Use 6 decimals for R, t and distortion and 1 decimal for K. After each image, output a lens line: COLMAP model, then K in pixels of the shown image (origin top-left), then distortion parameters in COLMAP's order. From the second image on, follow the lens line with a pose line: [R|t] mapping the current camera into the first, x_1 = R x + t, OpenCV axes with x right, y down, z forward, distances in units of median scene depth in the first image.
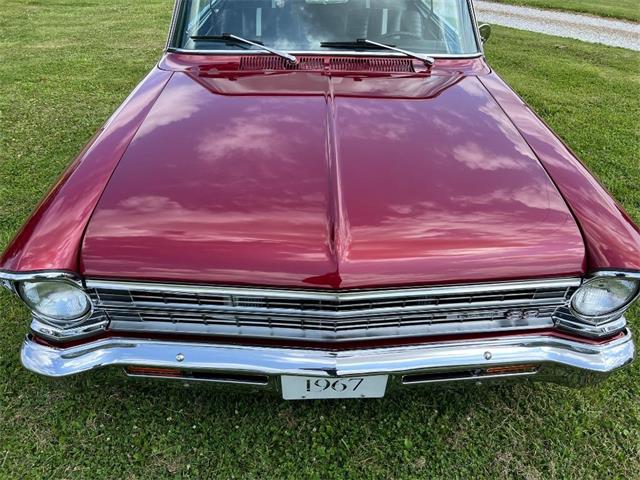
lens RADIAL K [[484.1, 0, 323.5], [0, 484.1, 237.8], [0, 0, 1]] dist [0.048396, -0.055441]
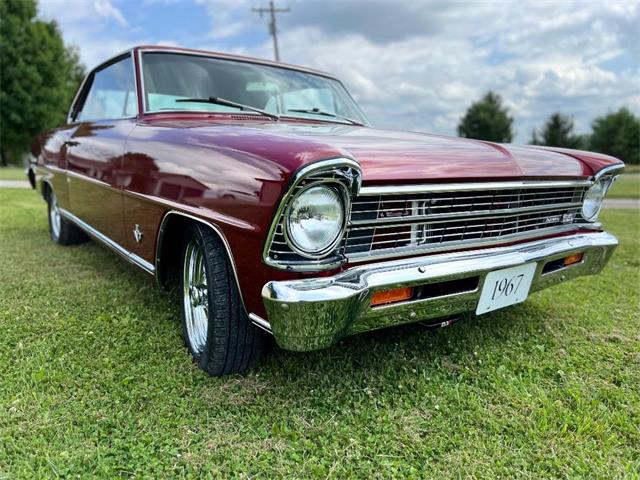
lens RADIAL K [[484.1, 0, 323.5], [0, 484.1, 237.8], [0, 0, 1]] dist [0.048396, -0.055441]
pose [[0.807038, -0.092253, 0.583249, -0.930571], [0.317177, 0.900863, -0.296385, 0.373327], [-0.498085, 0.424187, 0.756291, 0.263177]]
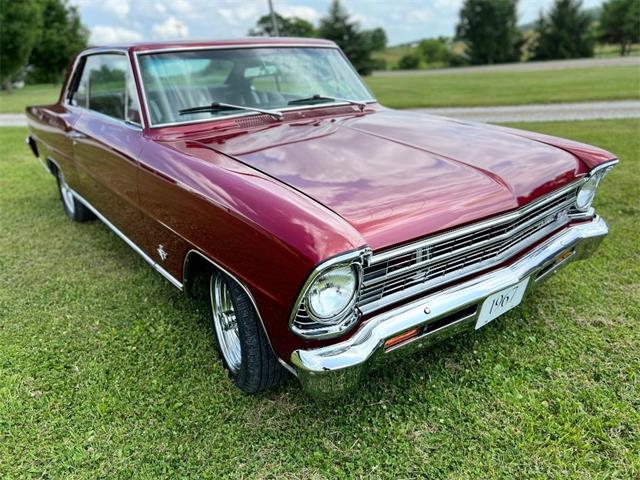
lens RADIAL K [[483.5, 0, 324.9], [0, 483.5, 240.4], [0, 0, 1]] dist [0.053665, -0.064405]
pose [[0.796771, -0.258243, 0.546321, -0.954327], [0.372852, 0.921566, -0.108158, 0.109092], [-0.475540, 0.289874, 0.830563, 0.088527]]
